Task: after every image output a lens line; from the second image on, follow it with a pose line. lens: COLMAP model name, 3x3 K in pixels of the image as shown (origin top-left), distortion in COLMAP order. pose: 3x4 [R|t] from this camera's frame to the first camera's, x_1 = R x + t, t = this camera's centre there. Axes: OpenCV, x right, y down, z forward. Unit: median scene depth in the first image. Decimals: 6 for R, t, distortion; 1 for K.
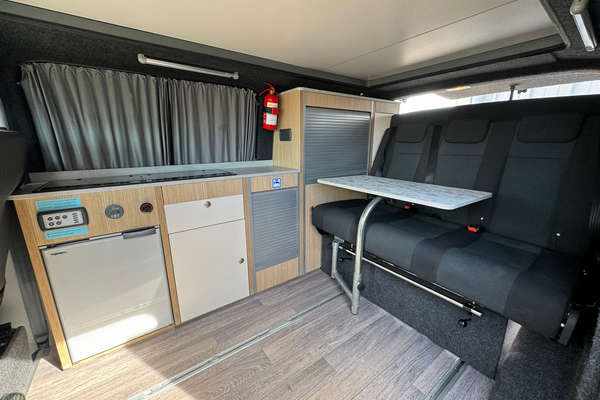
lens RADIAL K [[232.7, 0, 297.4], [0, 232.7, 196.9], [0, 0, 1]] dist [-0.014412, 0.001139]
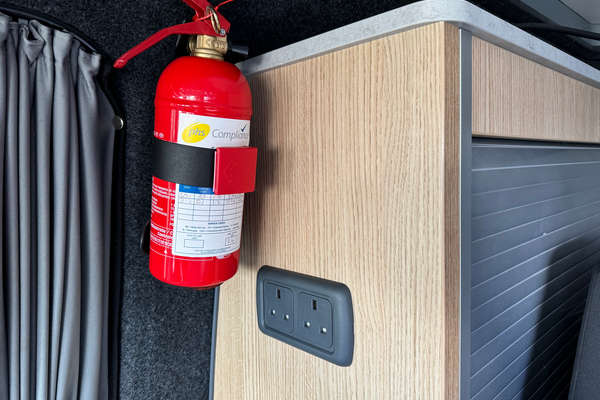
lens RADIAL K [[430.5, 0, 299.4], [0, 430.5, 200.0], [0, 0, 1]] dist [-0.006248, -0.017962]
pose [[0.985387, -0.043002, 0.164812, -0.139183], [0.068565, 0.985890, -0.152705, -0.423366], [-0.155920, 0.161774, 0.974432, 1.010609]]
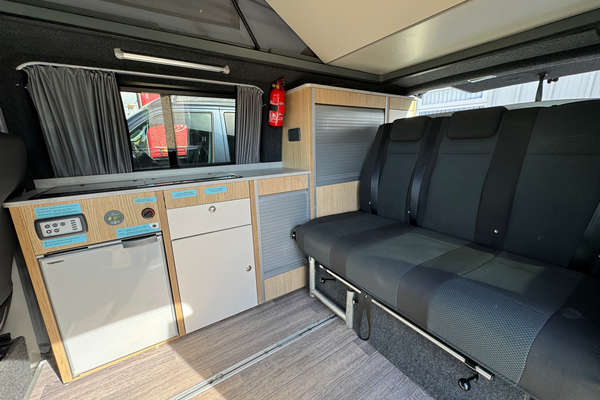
lens RADIAL K [[242.2, 0, 304.7], [0, 242.2, 198.7], [0, 0, 1]] dist [-0.008565, -0.000330]
pose [[0.999343, -0.011549, -0.034363, 0.030560], [0.011479, 0.999932, -0.002237, -0.004968], [0.034386, 0.001841, 0.999407, 0.023438]]
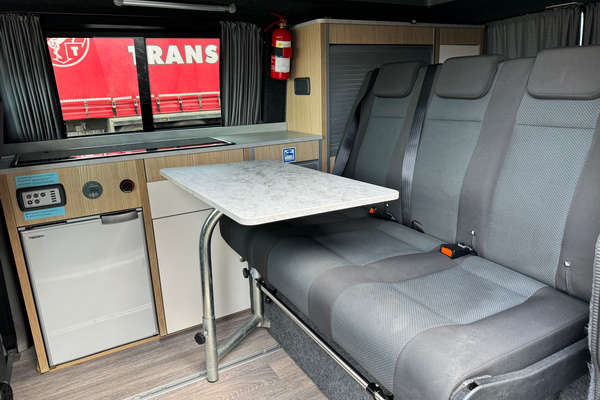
lens RADIAL K [[430.5, 0, 295.5], [0, 430.5, 203.5], [0, 0, 1]] dist [-0.006248, -0.017962]
pose [[0.992842, -0.001305, -0.119427, 0.116012], [0.005770, 0.999297, 0.037046, 0.054384], [0.119294, -0.037470, 0.992152, -0.424771]]
